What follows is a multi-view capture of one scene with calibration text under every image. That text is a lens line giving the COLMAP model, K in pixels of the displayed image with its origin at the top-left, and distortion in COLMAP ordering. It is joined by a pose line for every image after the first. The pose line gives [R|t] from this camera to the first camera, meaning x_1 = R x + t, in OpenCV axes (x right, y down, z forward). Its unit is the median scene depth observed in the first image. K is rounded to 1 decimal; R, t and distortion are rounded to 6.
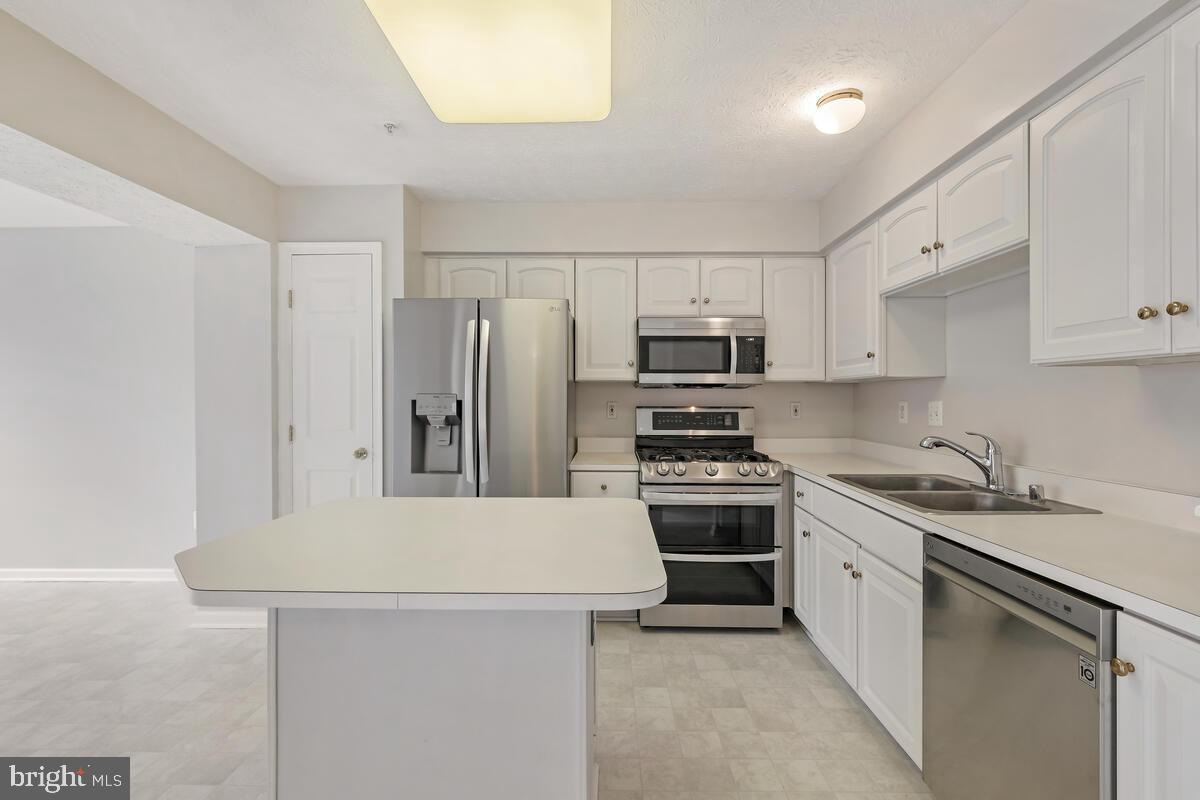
lens RADIAL K [[530.8, 0, 599.1], [0, 530.8, 401.3], [0, 0, 1]] dist [0.001307, -0.001775]
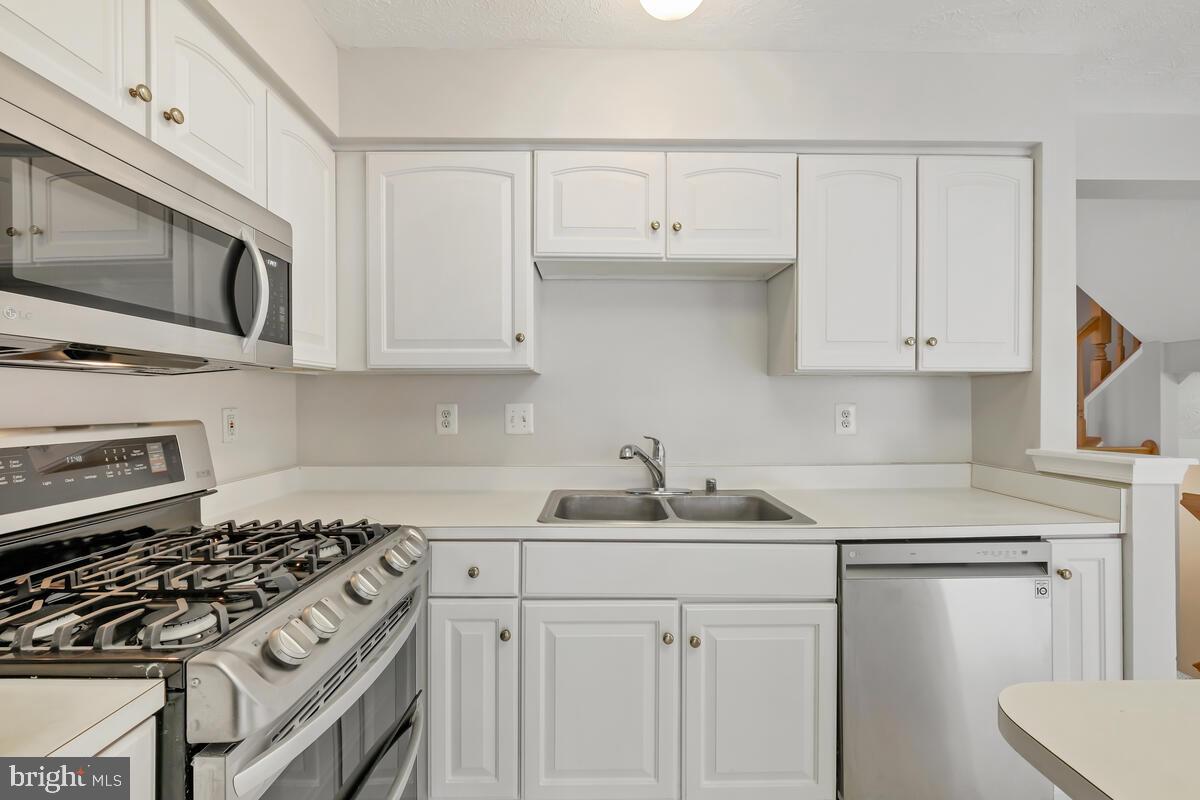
lens RADIAL K [[530.8, 0, 600.9], [0, 530.8, 403.0], [0, 0, 1]] dist [0.001307, -0.001775]
pose [[-0.043108, -0.004340, 0.999061, -0.169929], [0.006307, 0.999969, 0.004616, -0.003757], [-0.999051, 0.006500, -0.043080, 0.823151]]
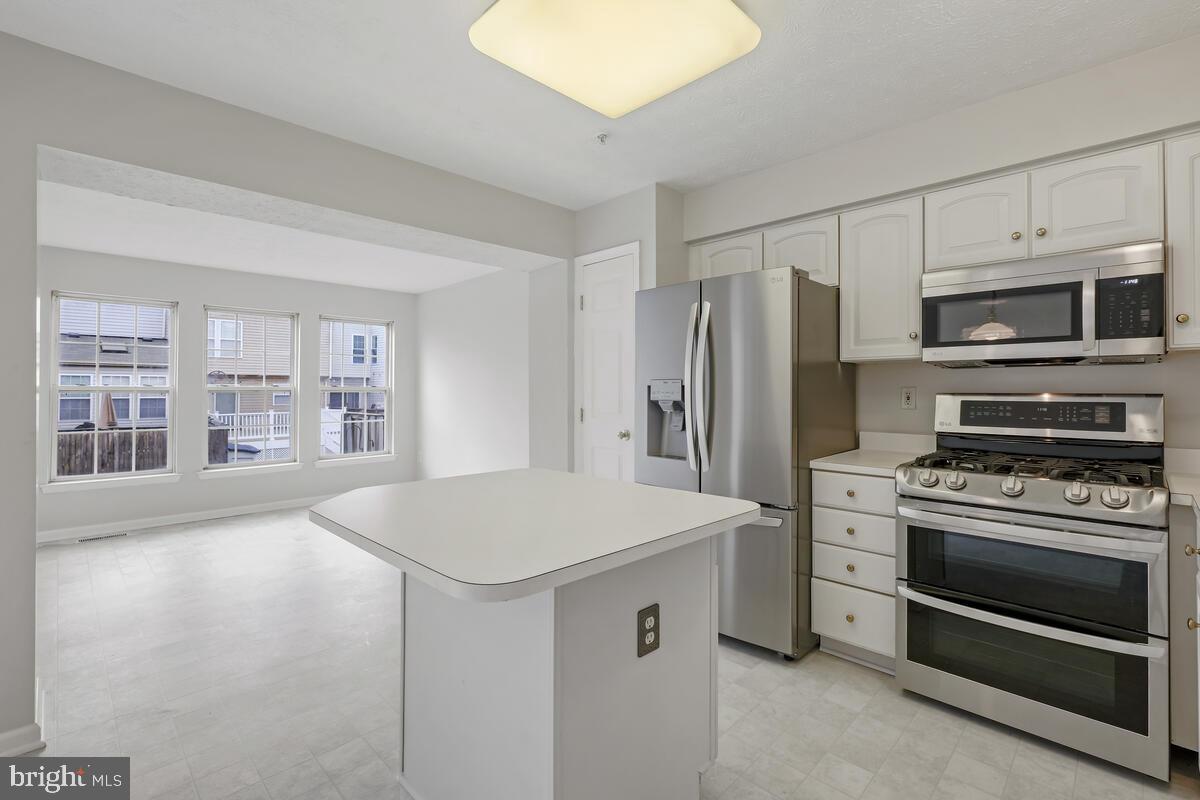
lens RADIAL K [[530.8, 0, 596.7], [0, 530.8, 386.4], [0, 0, 1]] dist [0.001307, -0.001775]
pose [[0.723491, -0.007164, -0.690297, 0.285417], [0.001802, 0.999962, -0.008489, 0.006962], [0.690332, 0.004898, 0.723477, 0.159898]]
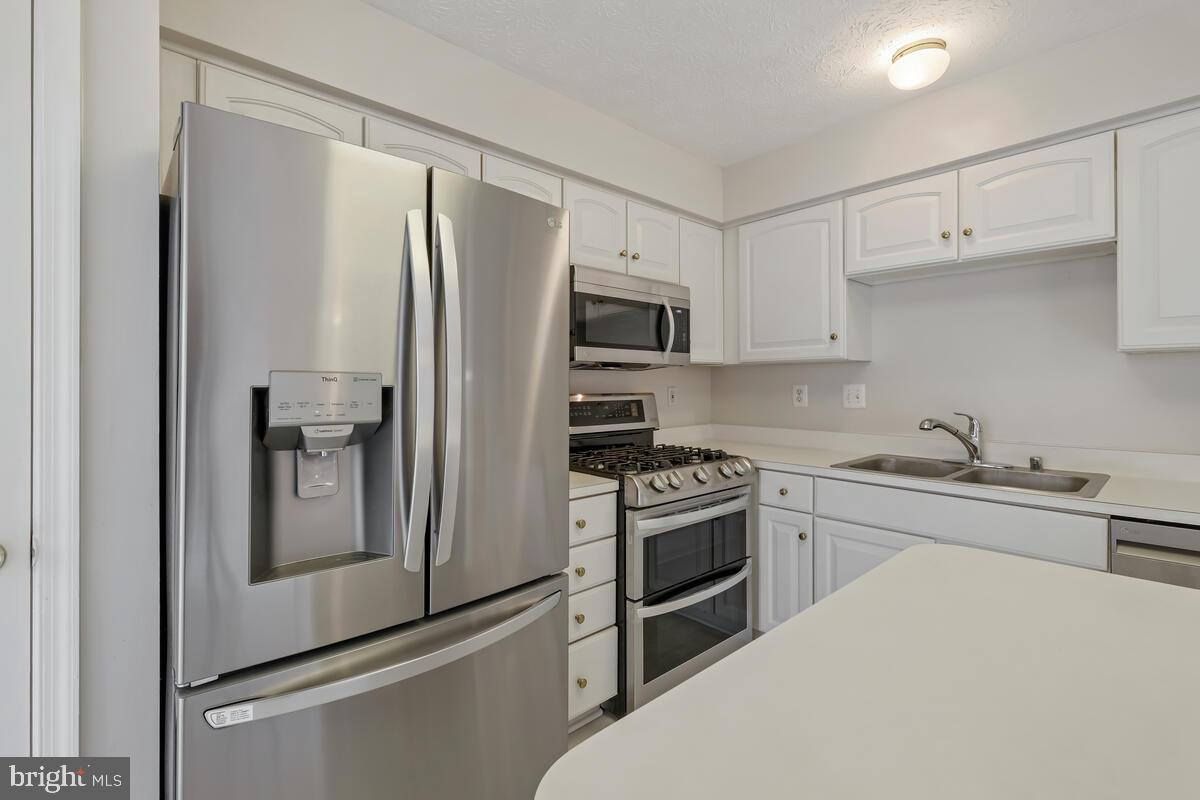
lens RADIAL K [[530.8, 0, 599.2], [0, 530.8, 380.6], [0, 0, 1]] dist [0.001307, -0.001775]
pose [[0.721112, 0.001191, 0.692818, -0.413679], [0.007952, 0.999918, -0.009995, -0.001556], [-0.692773, 0.012717, 0.721044, 0.534661]]
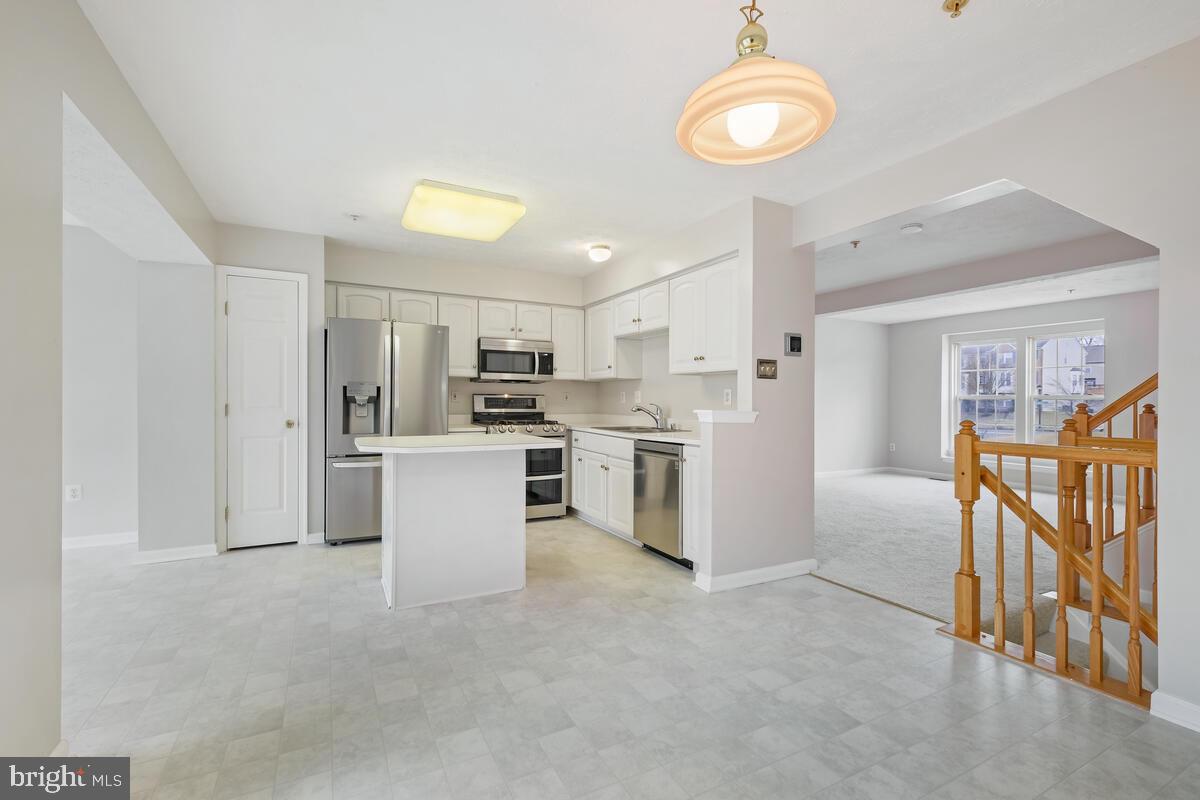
lens RADIAL K [[530.8, 0, 594.4], [0, 530.8, 397.2], [0, 0, 1]] dist [0.001307, -0.001775]
pose [[0.882368, 0.008044, 0.470492, -0.410971], [-0.003735, 0.999942, -0.010091, 0.040182], [-0.470545, 0.007146, 0.882347, -0.628382]]
